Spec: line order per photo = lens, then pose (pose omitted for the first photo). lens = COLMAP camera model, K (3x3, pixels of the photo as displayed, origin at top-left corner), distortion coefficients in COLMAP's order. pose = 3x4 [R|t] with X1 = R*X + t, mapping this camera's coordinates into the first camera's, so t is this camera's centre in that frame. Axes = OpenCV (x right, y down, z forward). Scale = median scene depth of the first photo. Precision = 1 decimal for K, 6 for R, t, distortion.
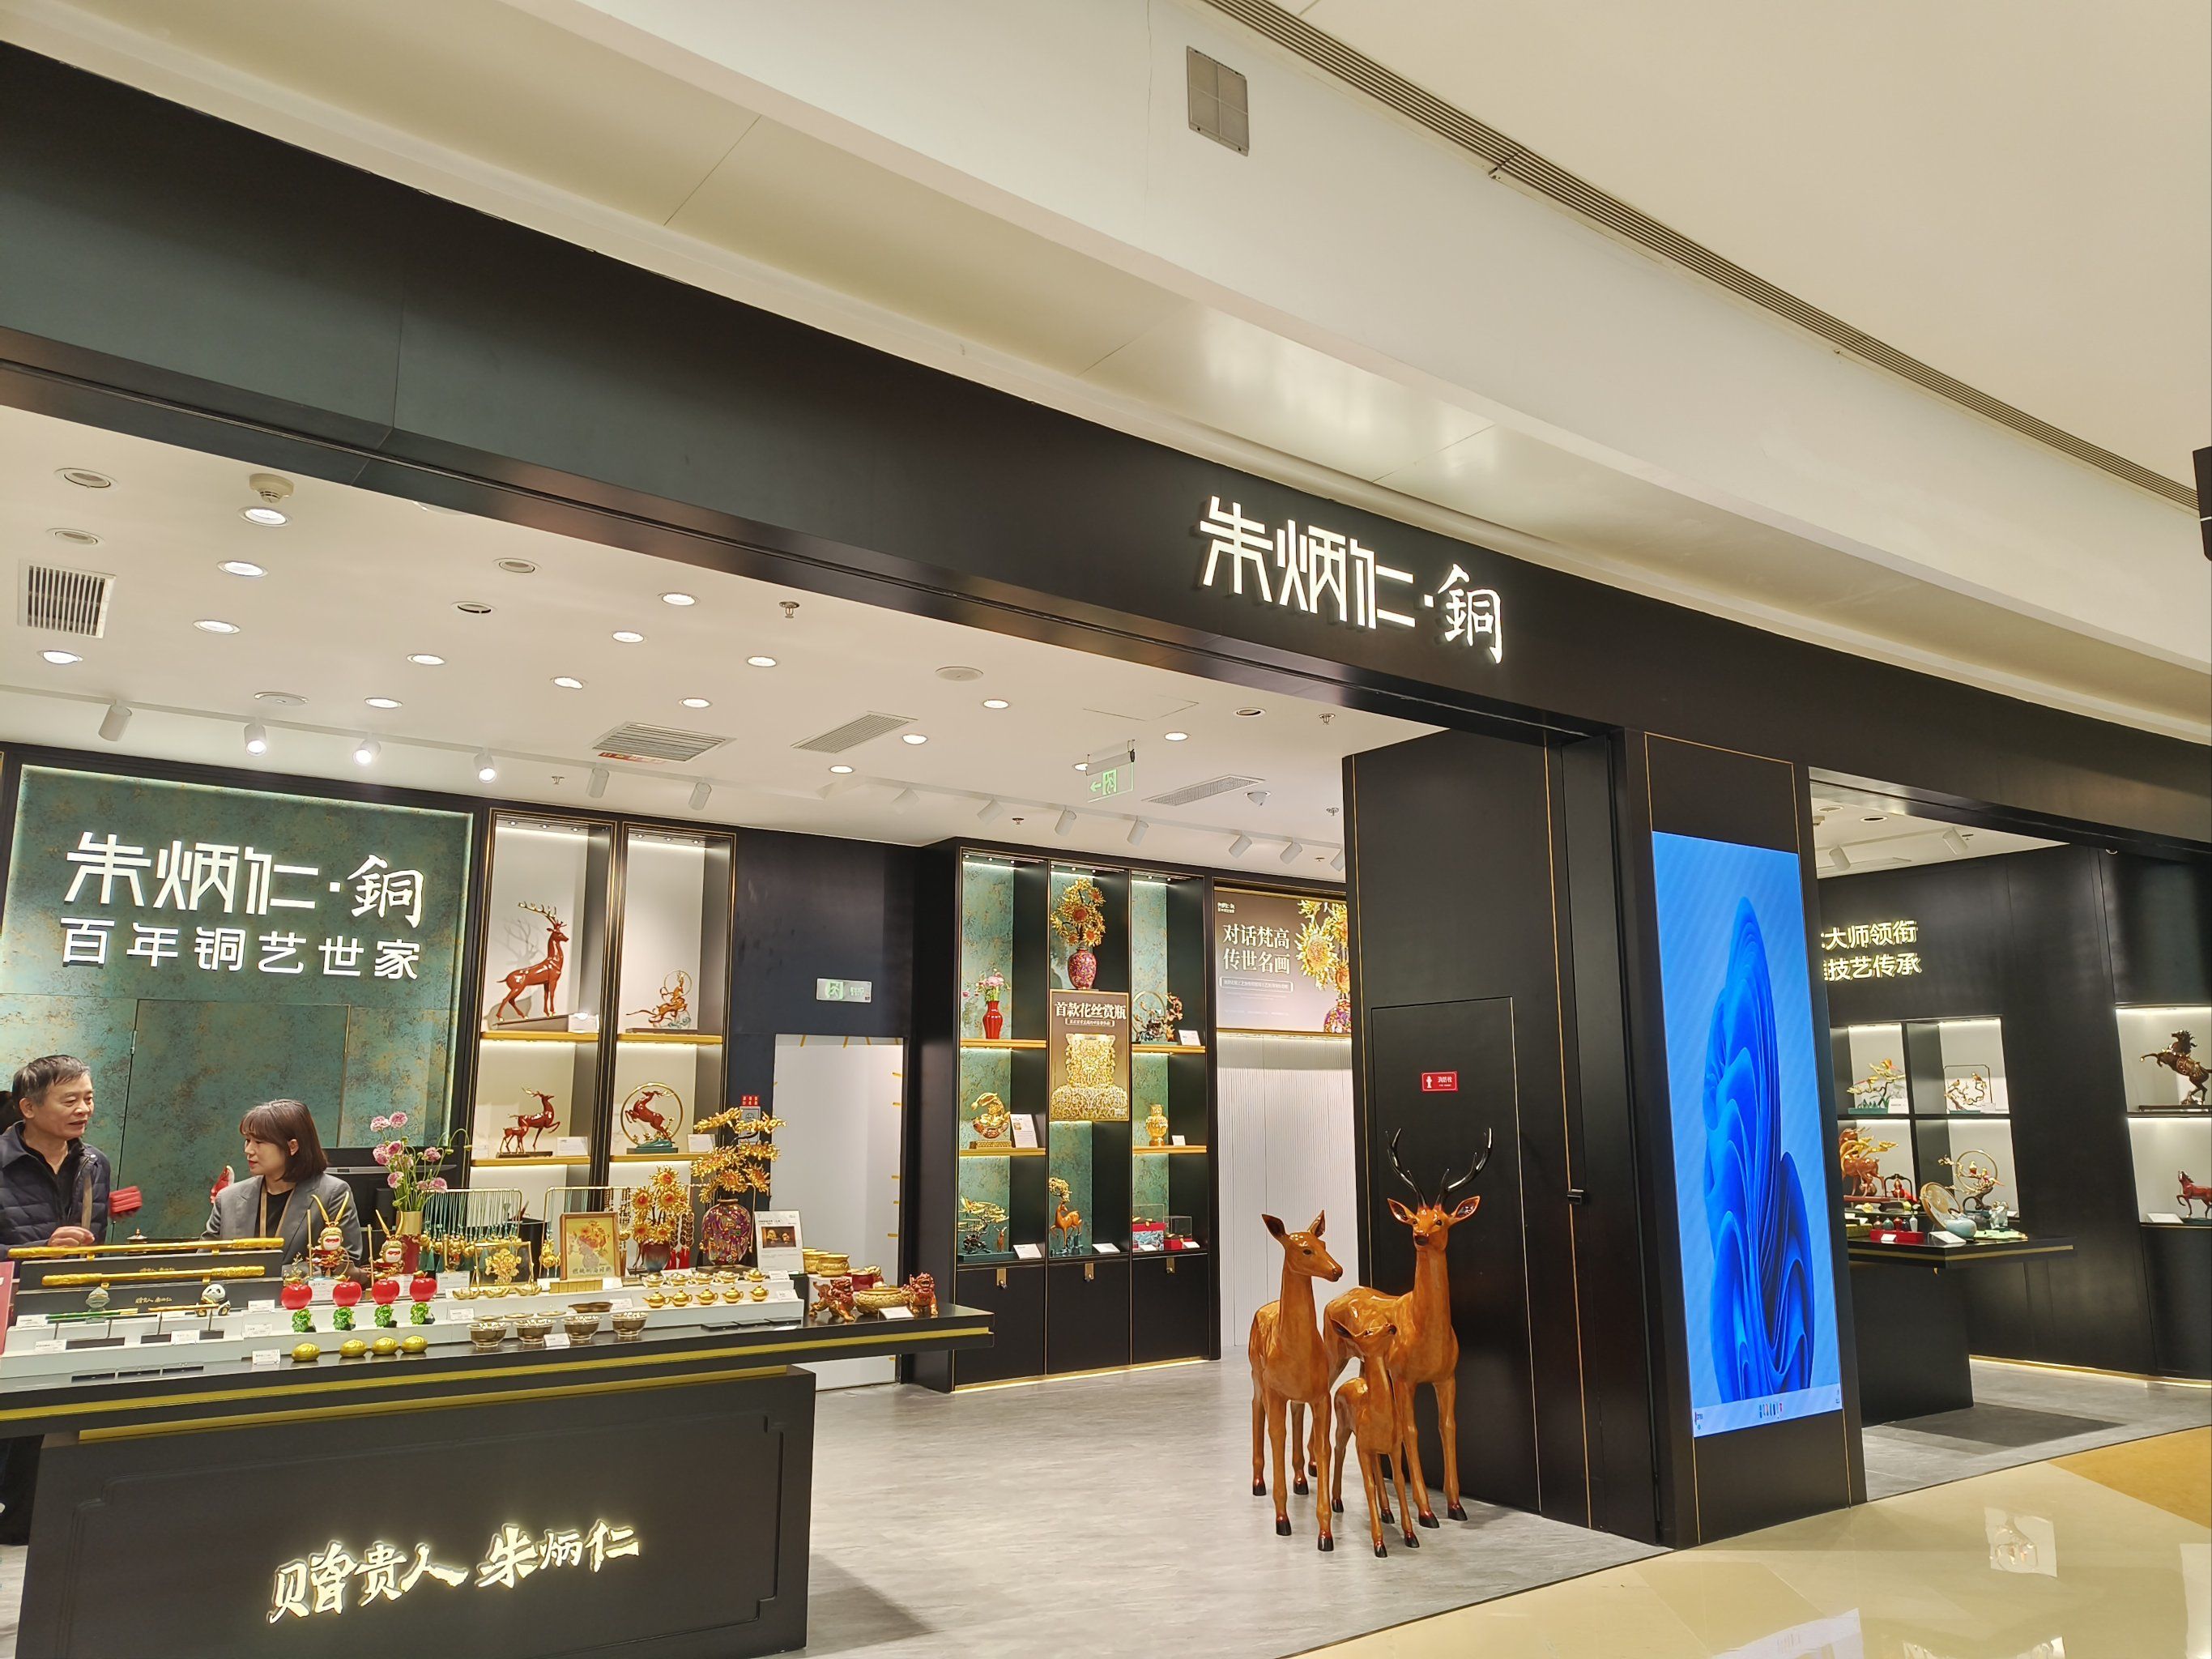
lens RADIAL K [[1507.5, 0, 1163.1], [0, 1507.5, 850.9], [0, 0, 1]] dist [0.037869, -0.030565]
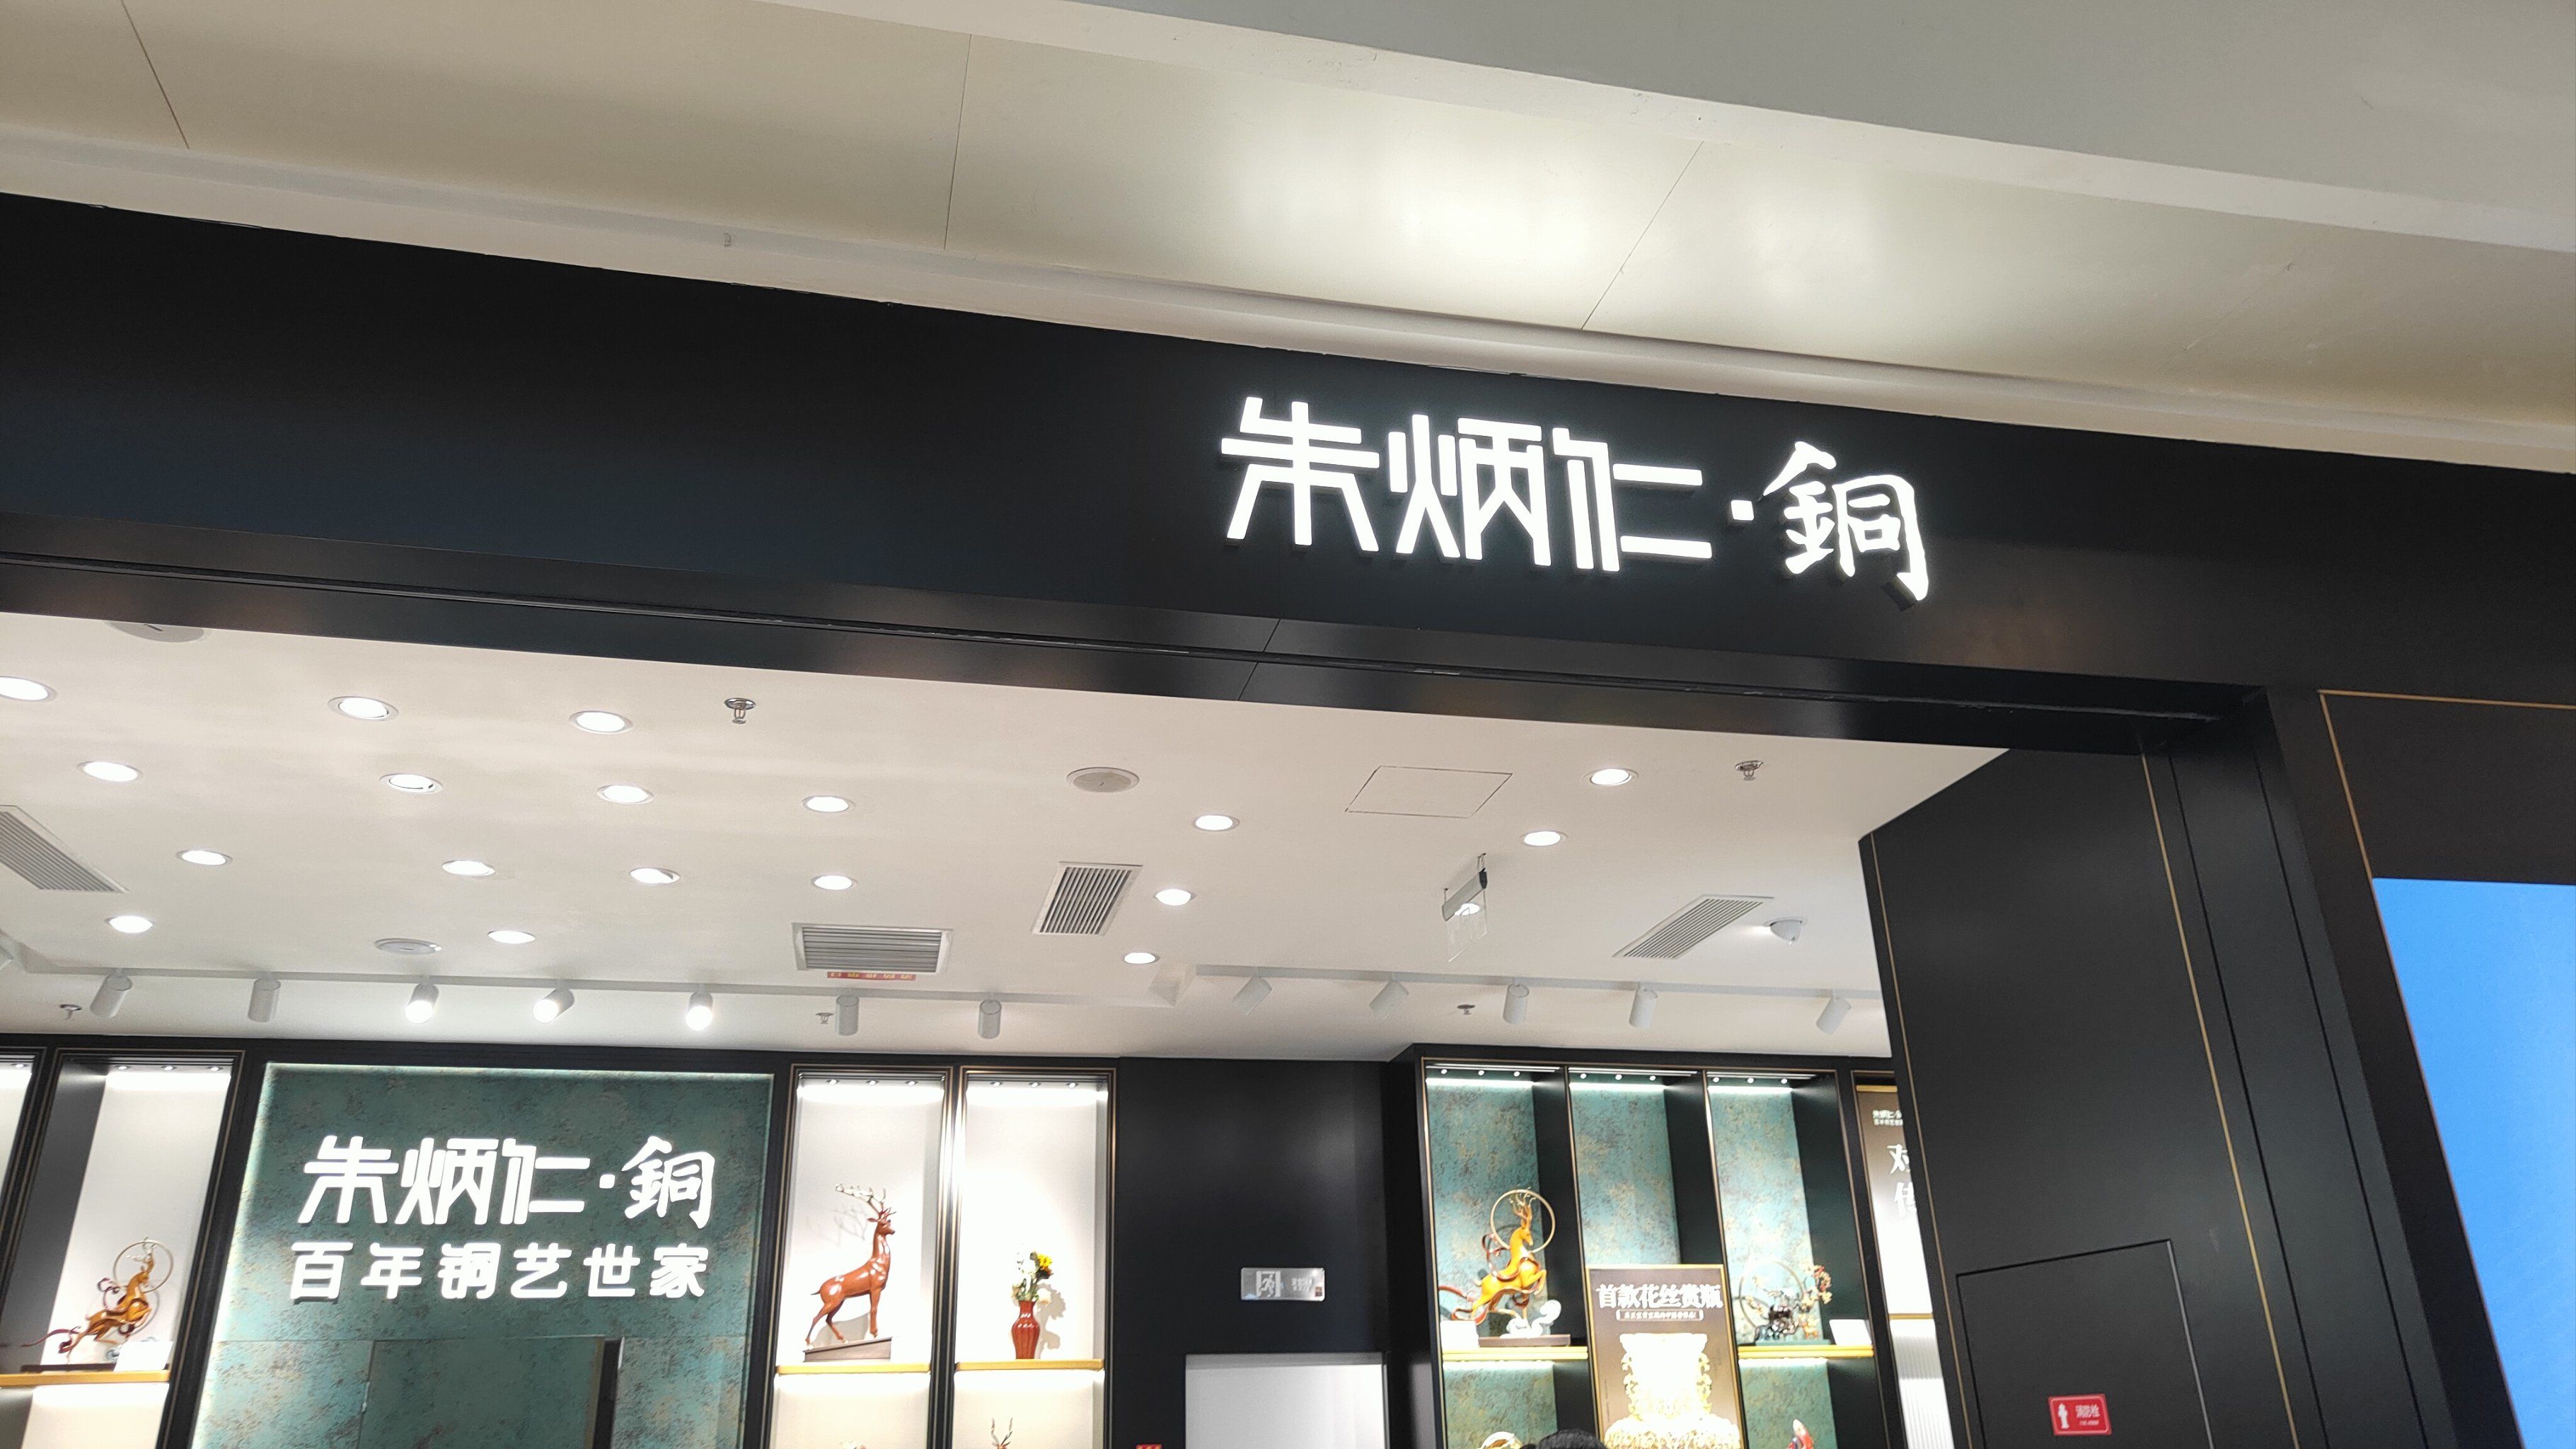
lens RADIAL K [[1823.4, 0, 1267.4], [0, 1823.4, 705.6], [0, 0, 1]] dist [0.010395, 0.002188]
pose [[0.910563, -0.169364, -0.377082, 0.193385], [0.088146, 0.970786, -0.223169, 0.028261], [0.403863, 0.169971, 0.898891, 0.256982]]
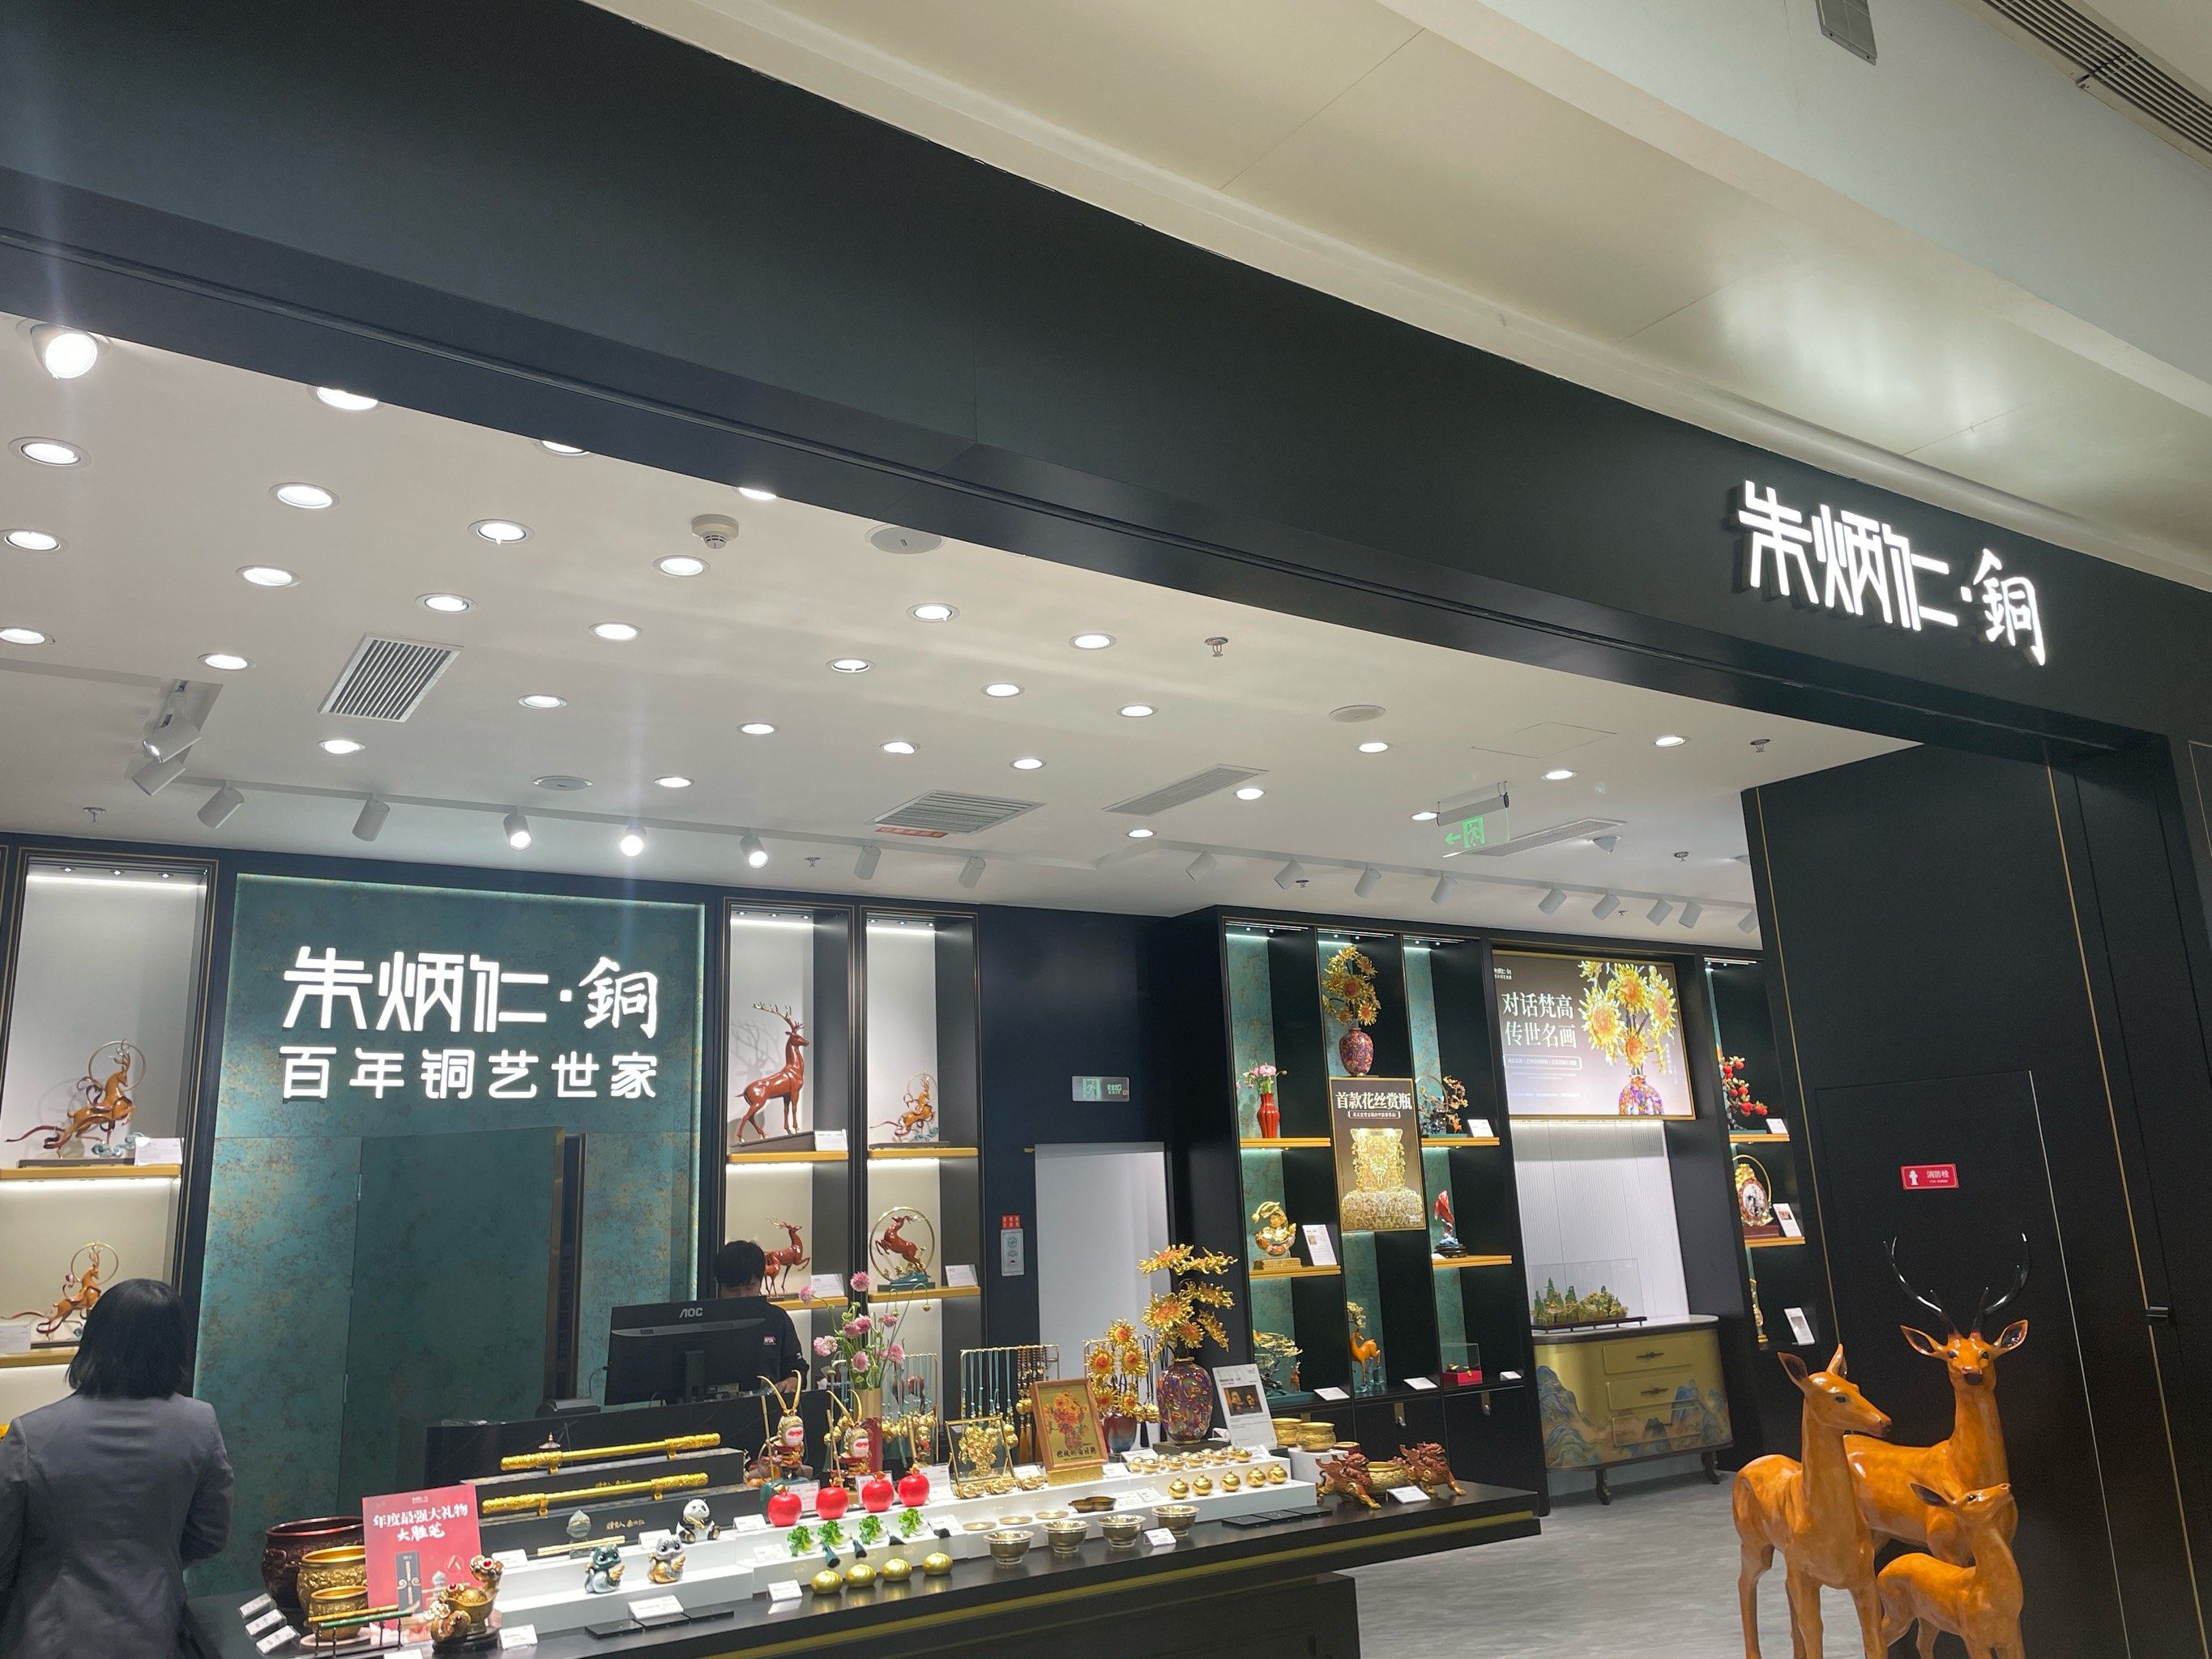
lens RADIAL K [[1664.2, 0, 1160.1], [0, 1664.2, 825.2], [0, 0, 1]] dist [0.061908, -0.028525]
pose [[0.998054, -0.047763, -0.040080, -0.174769], [0.045599, 0.997539, -0.053259, -0.007997], [0.042525, 0.051328, 0.997776, 0.051945]]
